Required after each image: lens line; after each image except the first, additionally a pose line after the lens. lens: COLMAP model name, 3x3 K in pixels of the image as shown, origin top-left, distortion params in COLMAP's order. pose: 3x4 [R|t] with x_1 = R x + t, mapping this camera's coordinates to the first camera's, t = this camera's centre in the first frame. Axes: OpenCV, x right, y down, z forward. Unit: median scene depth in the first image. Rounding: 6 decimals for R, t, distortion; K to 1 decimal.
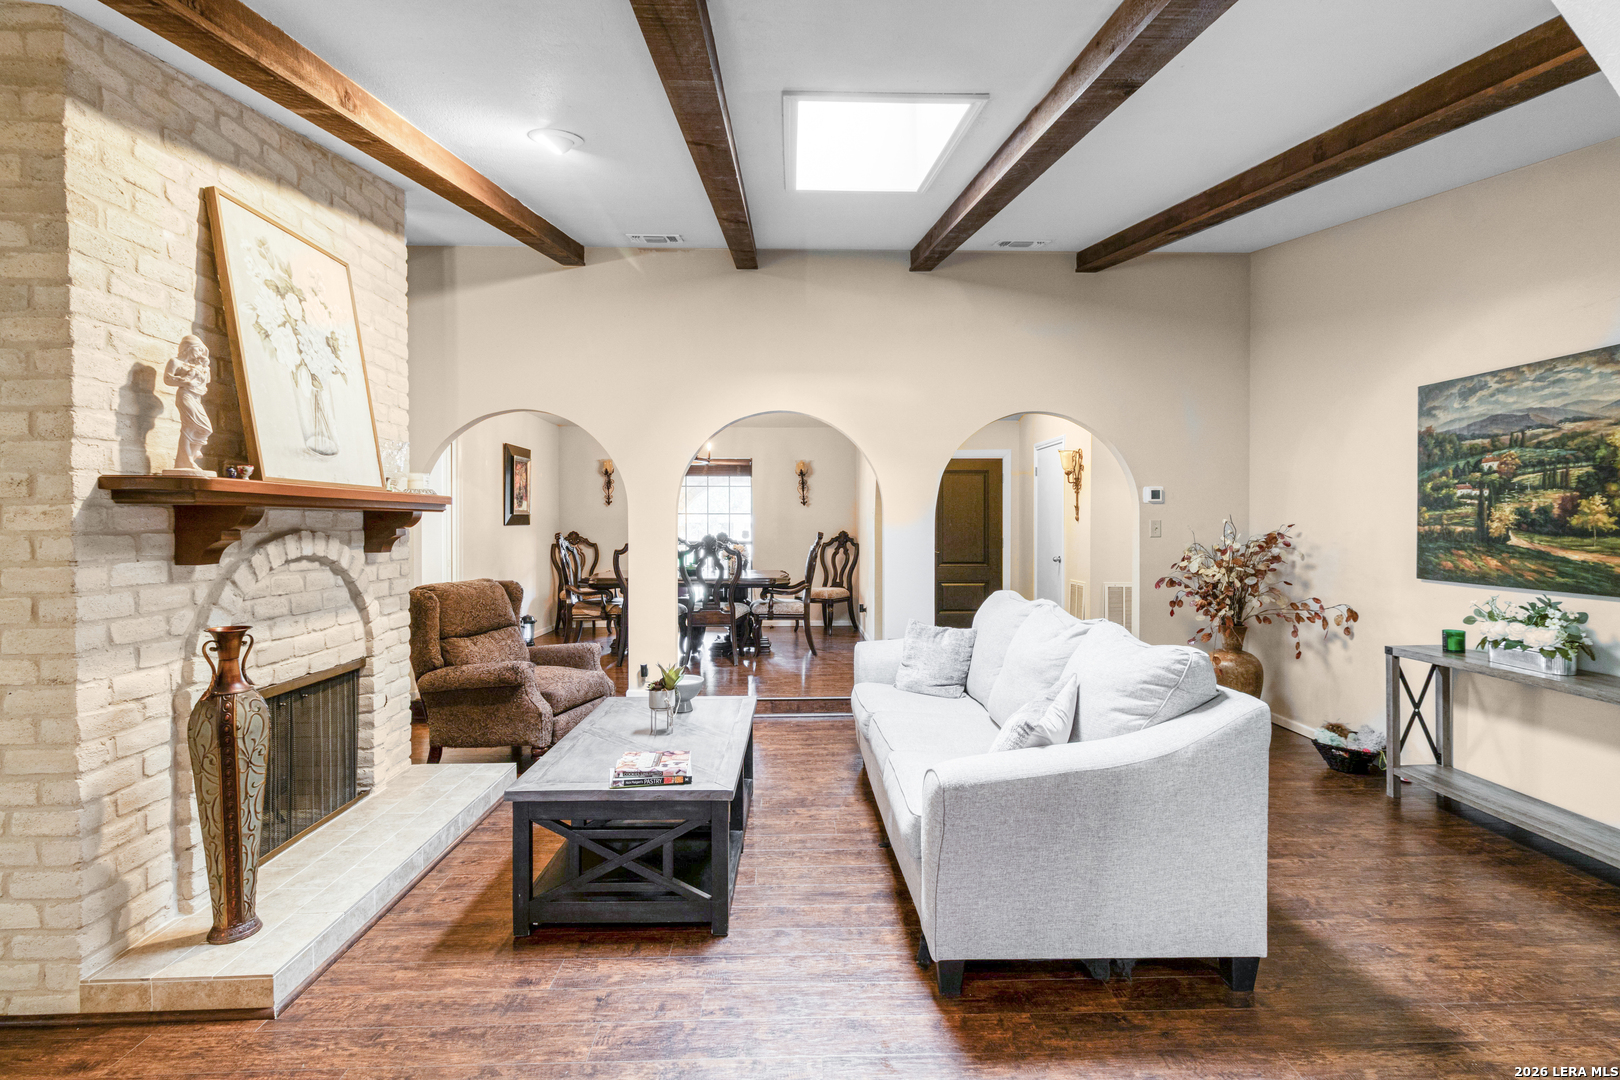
lens RADIAL K [[744.5, 0, 815.9], [0, 744.5, 532.7], [0, 0, 1]] dist [0.004529, 0.001153]
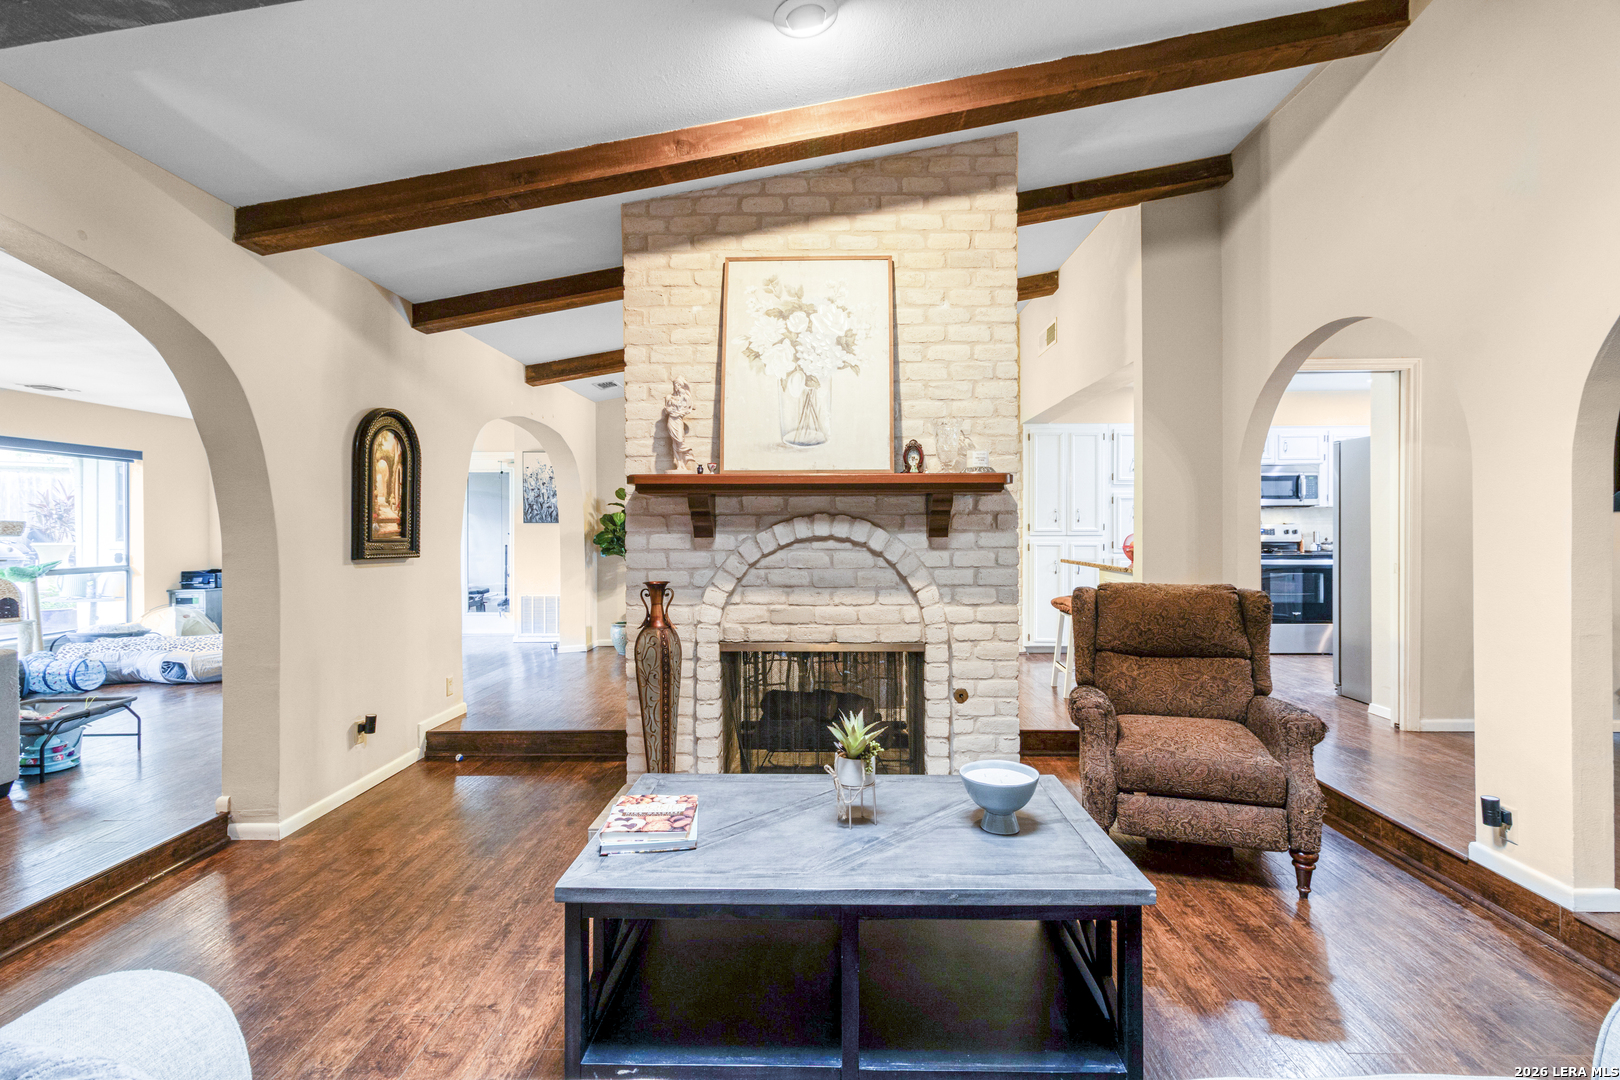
lens RADIAL K [[744.5, 0, 815.9], [0, 744.5, 532.7], [0, 0, 1]] dist [0.004529, 0.001153]
pose [[-0.052494, 0.003557, -0.998615, 0.409988], [-0.008689, 0.999954, 0.004019, 0.019411], [0.998583, 0.008888, -0.052460, 0.960065]]
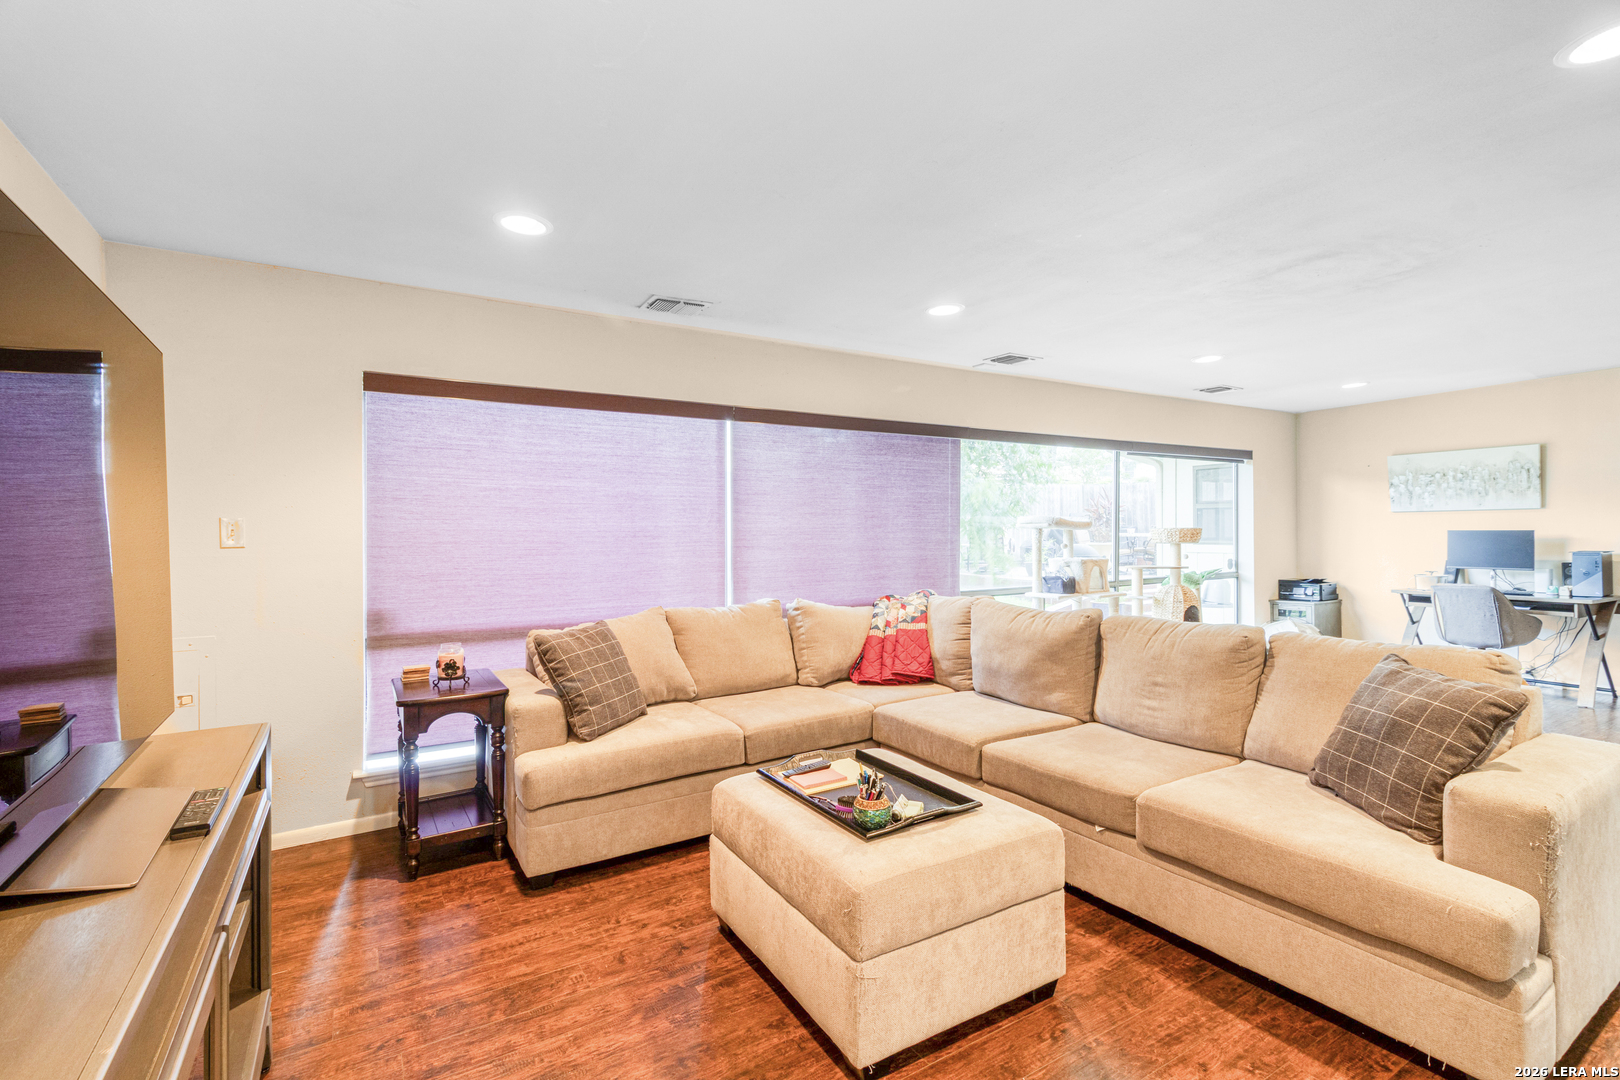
lens RADIAL K [[744.5, 0, 815.9], [0, 744.5, 532.7], [0, 0, 1]] dist [0.004529, 0.001153]
pose [[-0.872390, 0.009368, -0.488720, 0.361786], [0.002277, 0.999883, 0.015103, -0.002496], [0.488805, 0.012063, -0.872310, 0.016530]]
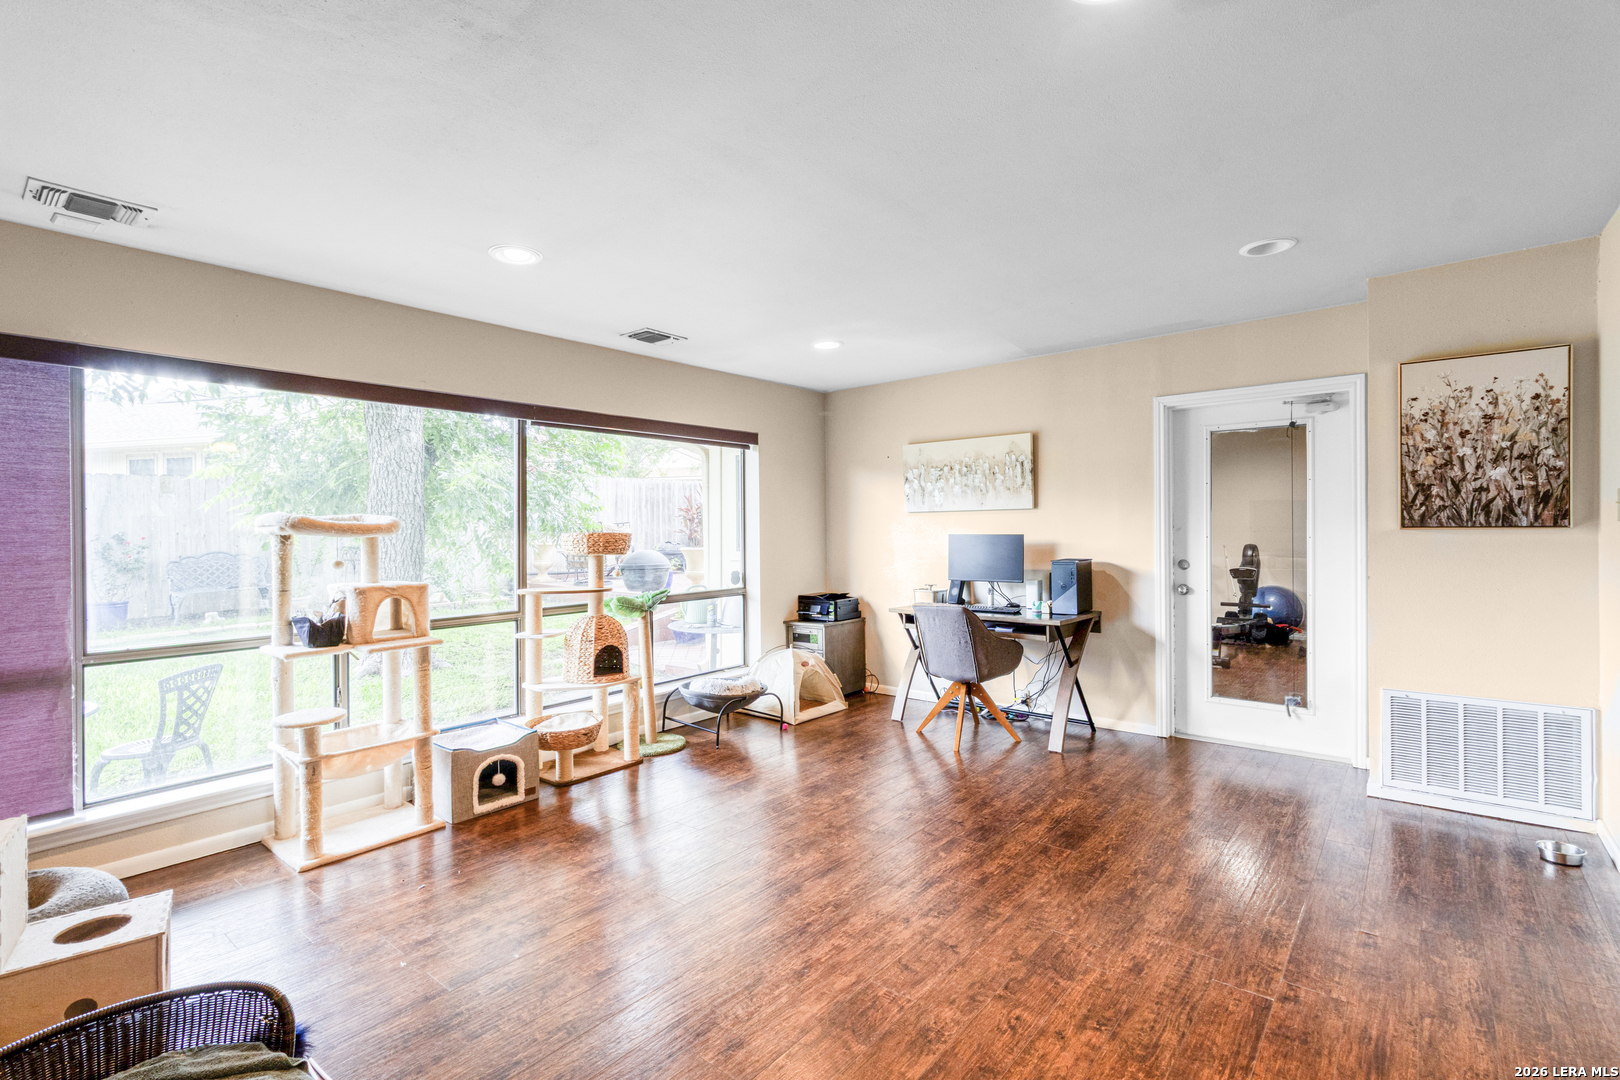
lens RADIAL K [[744.5, 0, 815.9], [0, 744.5, 532.7], [0, 0, 1]] dist [0.004529, 0.001153]
pose [[-0.659023, 0.010623, -0.752048, -0.608608], [0.000074, 0.999901, 0.014059, -0.002410], [0.752123, 0.009209, -0.658959, -0.033162]]
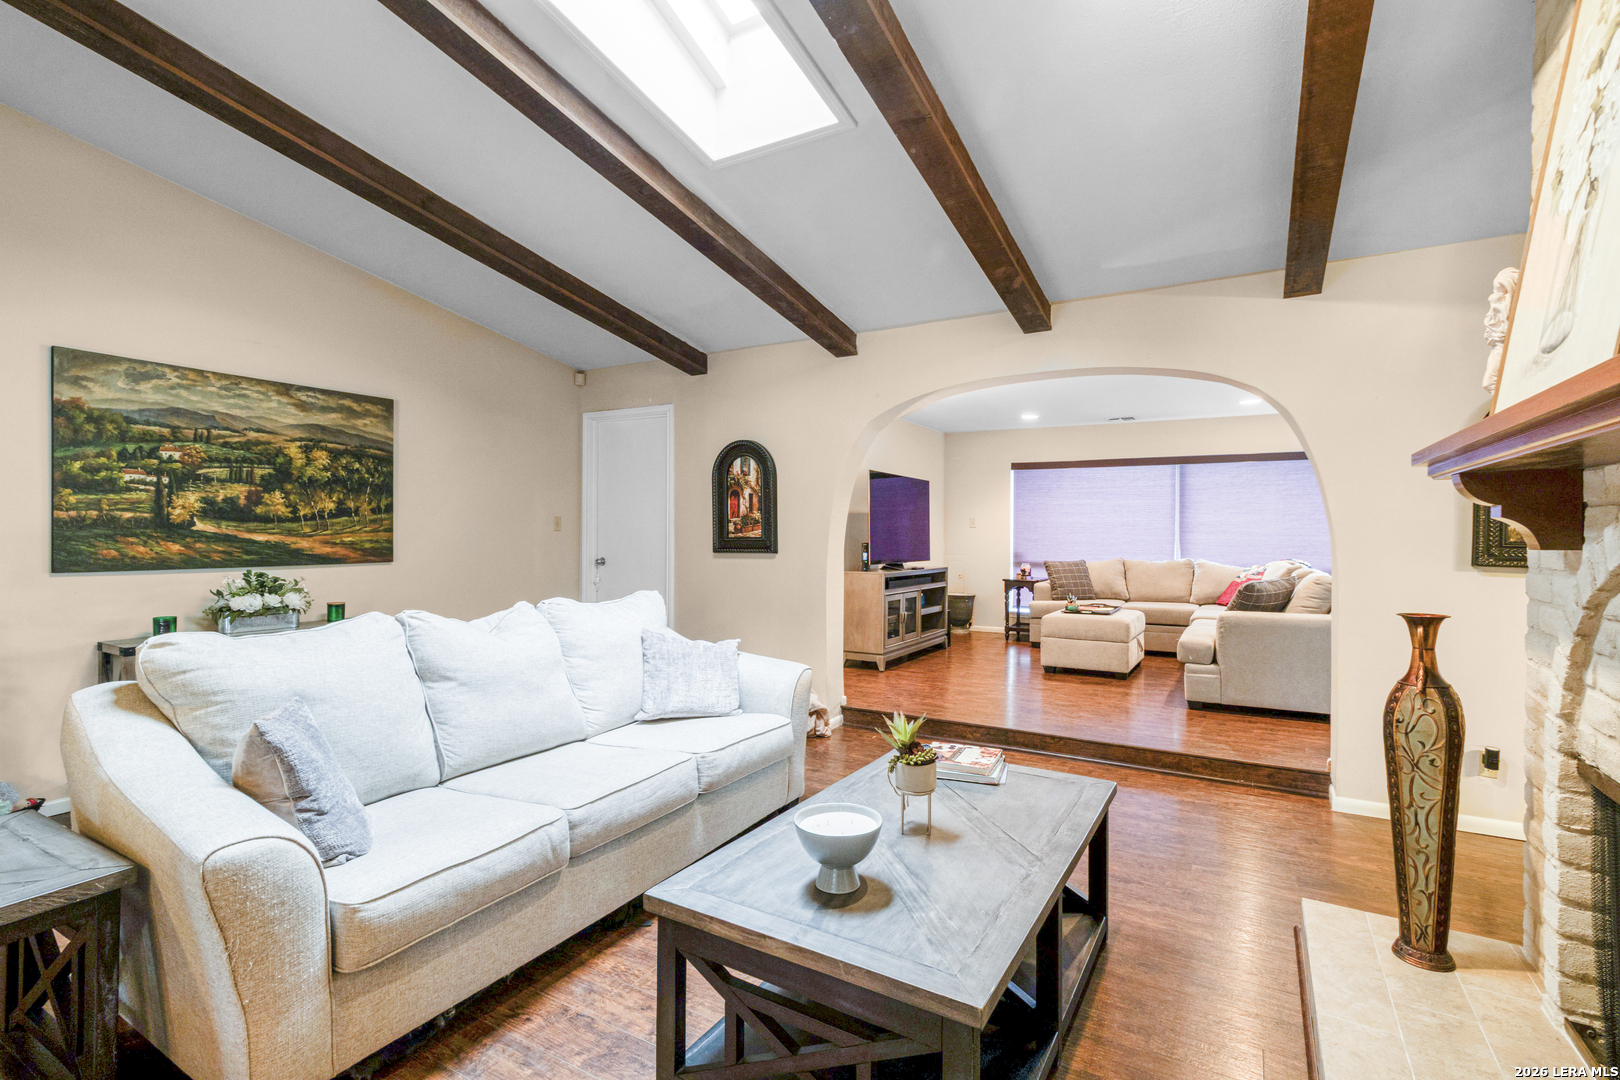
lens RADIAL K [[744.5, 0, 815.9], [0, 744.5, 532.7], [0, 0, 1]] dist [0.004529, 0.001153]
pose [[-0.844398, -0.003606, 0.535705, -0.454224], [0.003895, 0.999910, 0.012870, 0.010025], [-0.535703, 0.012954, -0.844307, 1.514260]]
